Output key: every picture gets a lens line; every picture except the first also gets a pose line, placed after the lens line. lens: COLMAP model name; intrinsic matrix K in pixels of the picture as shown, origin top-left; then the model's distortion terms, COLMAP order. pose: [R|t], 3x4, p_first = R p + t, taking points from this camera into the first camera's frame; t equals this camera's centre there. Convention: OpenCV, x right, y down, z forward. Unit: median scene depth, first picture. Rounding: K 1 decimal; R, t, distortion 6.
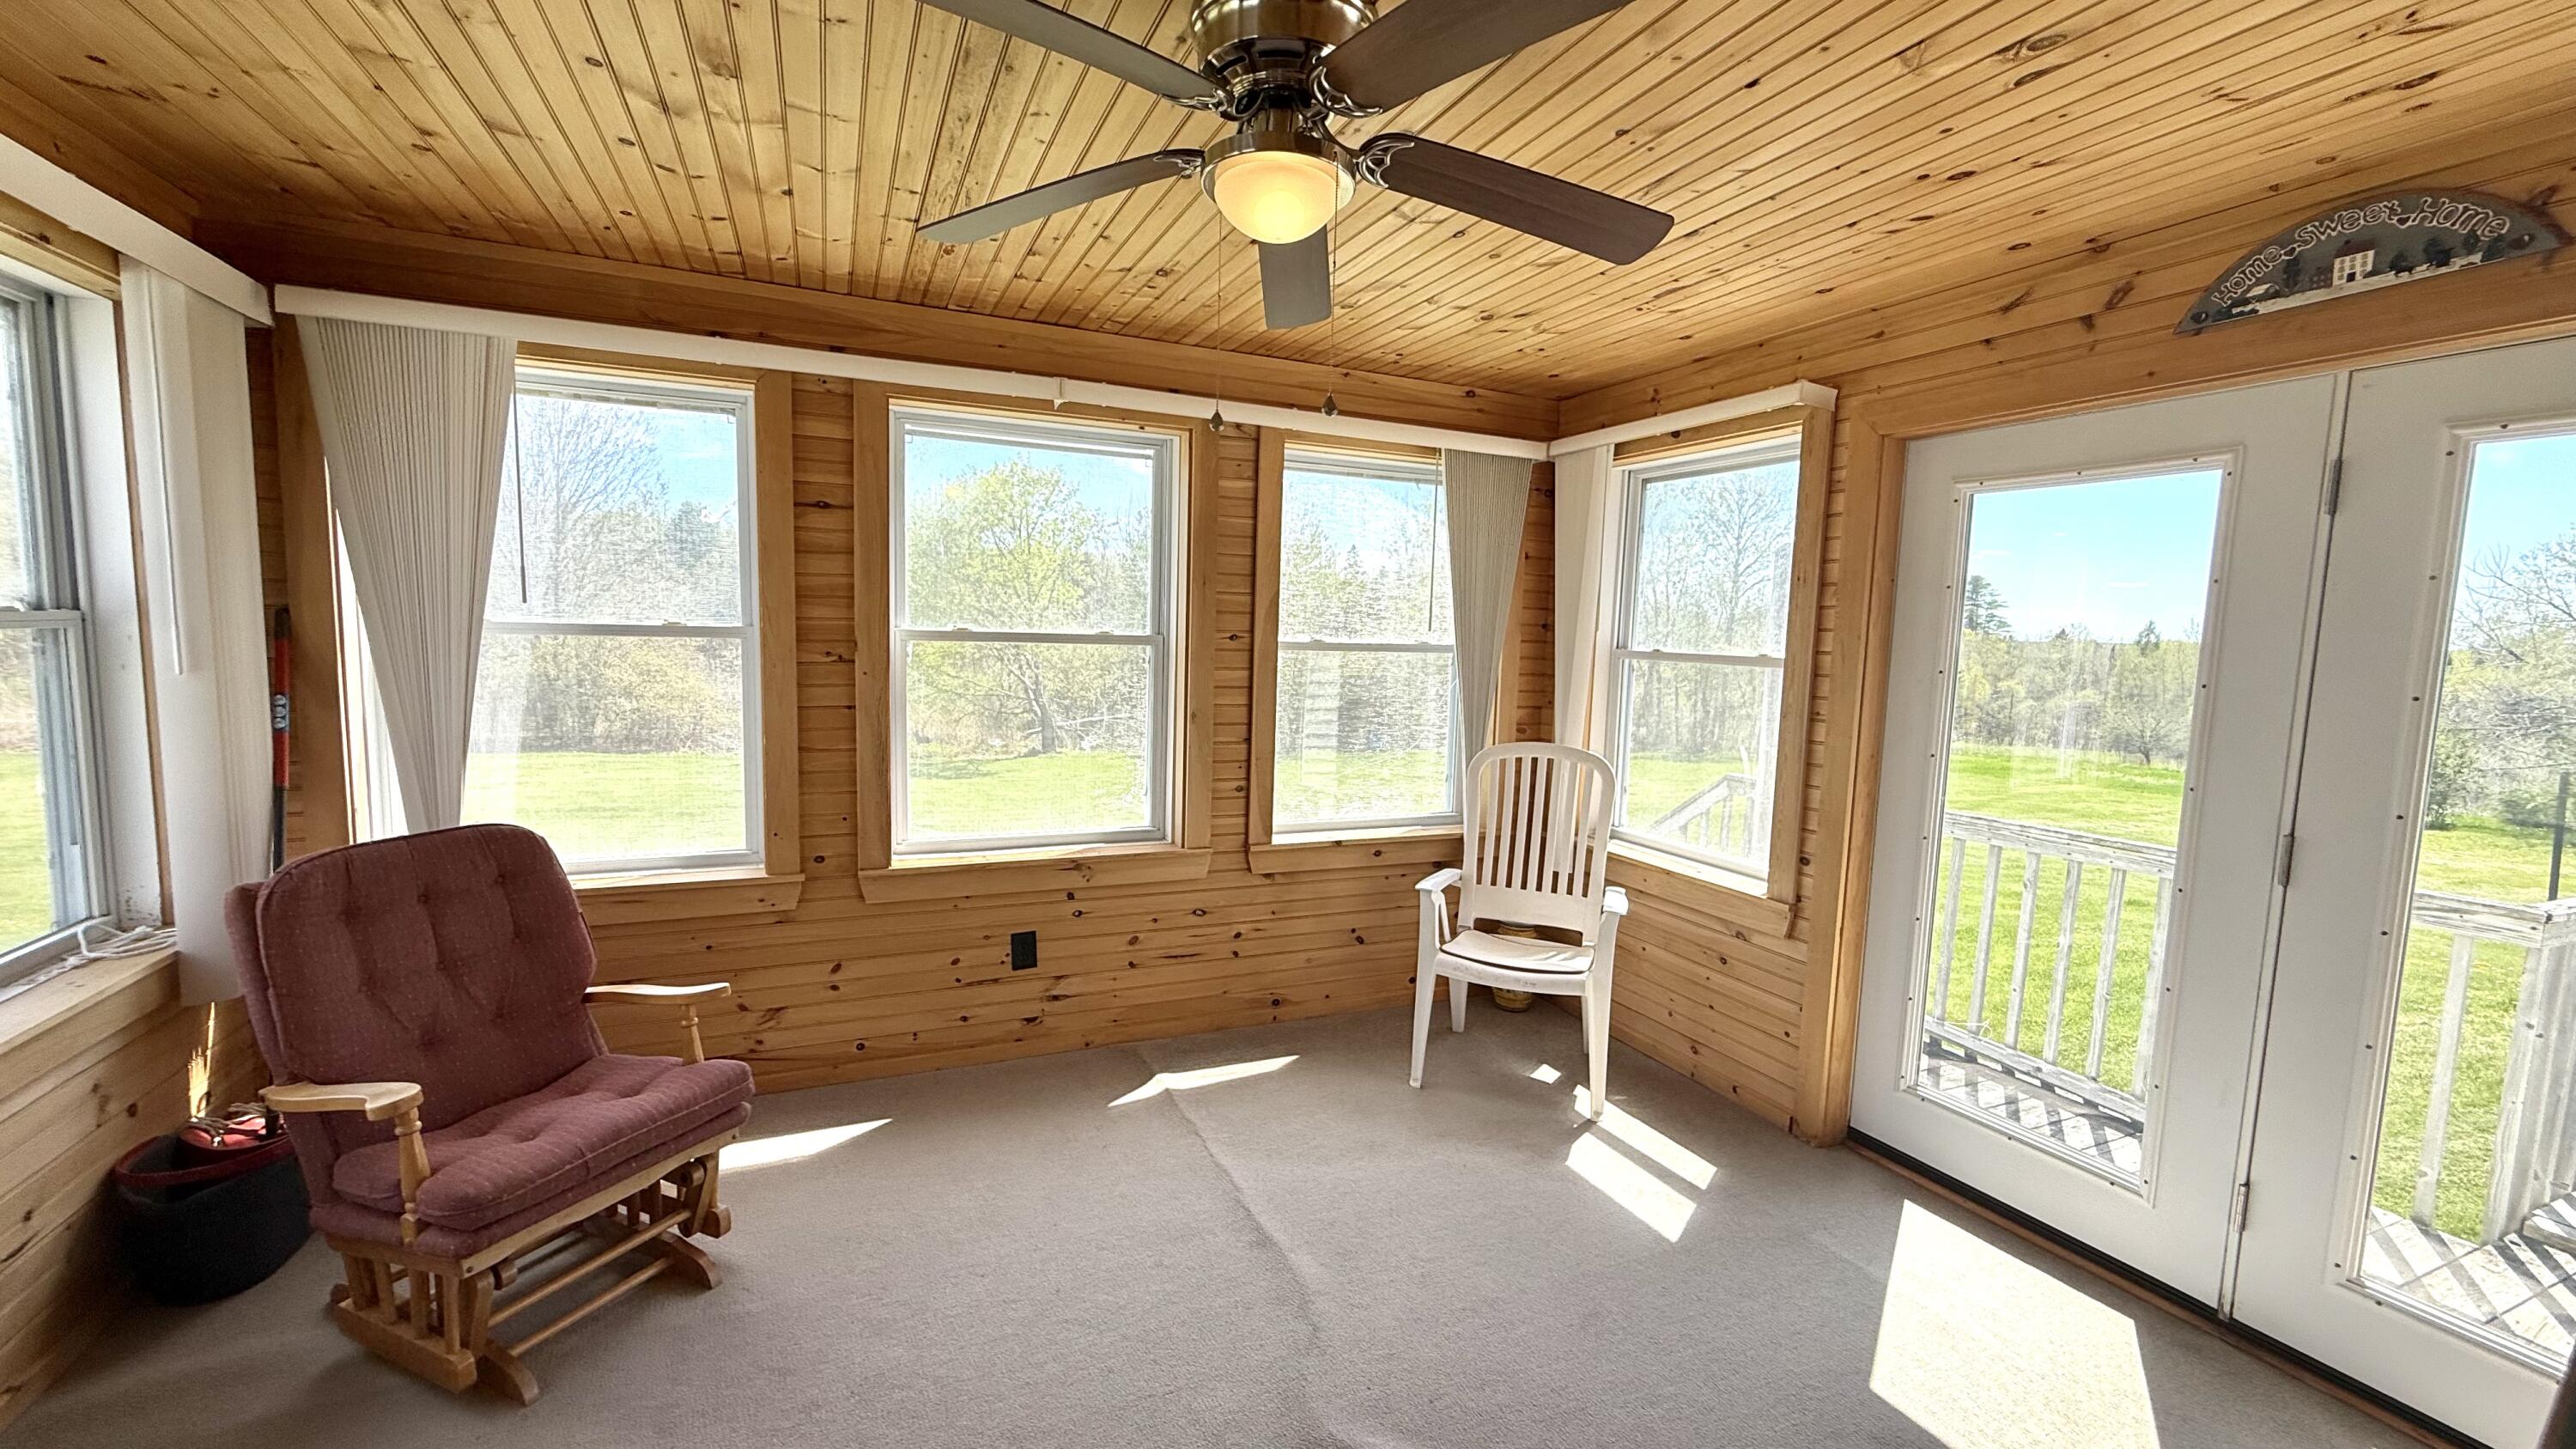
lens RADIAL K [[1035.7, 0, 1282.2], [0, 1035.7, 728.0], [0, 0, 1]] dist [0.001471, 0.000183]
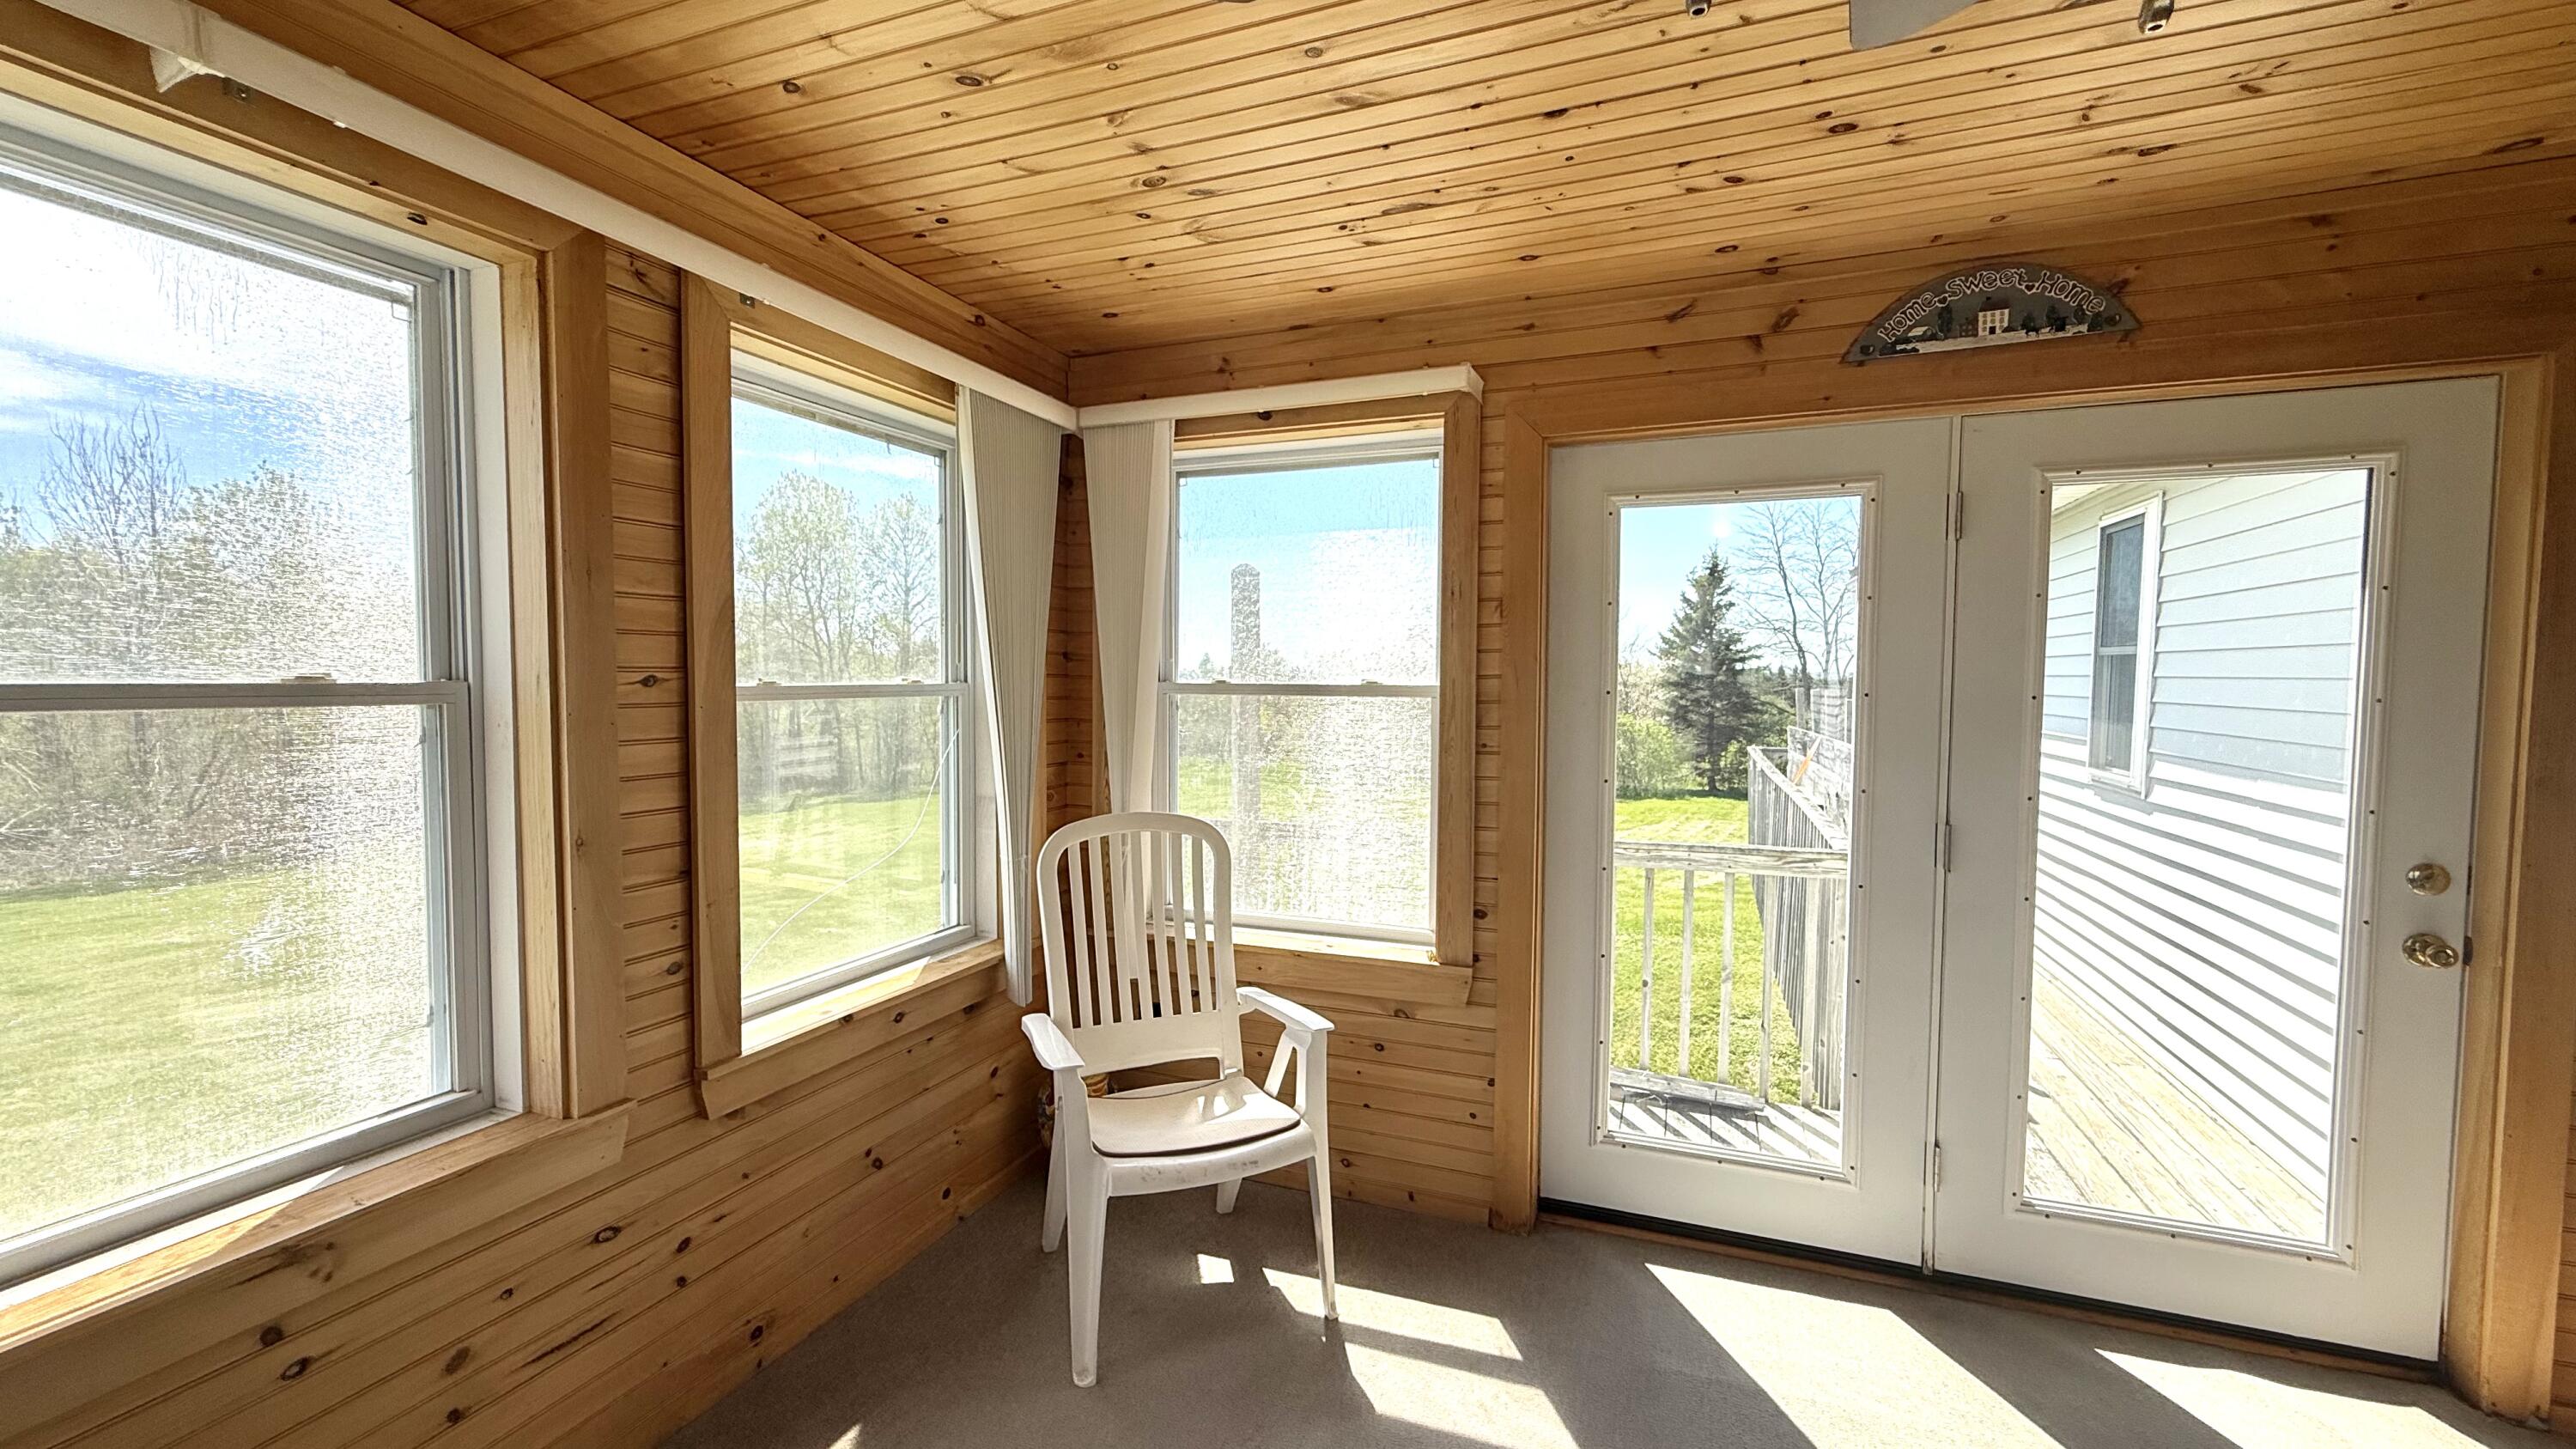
lens RADIAL K [[1035.7, 0, 1288.1], [0, 1035.7, 727.2], [0, 0, 1]] dist [0.001471, 0.000183]
pose [[0.711058, -0.061159, 0.700469, -0.218925], [0.086733, 0.996231, -0.001061, -0.043046], [-0.697764, 0.061508, 0.713682, 0.485244]]
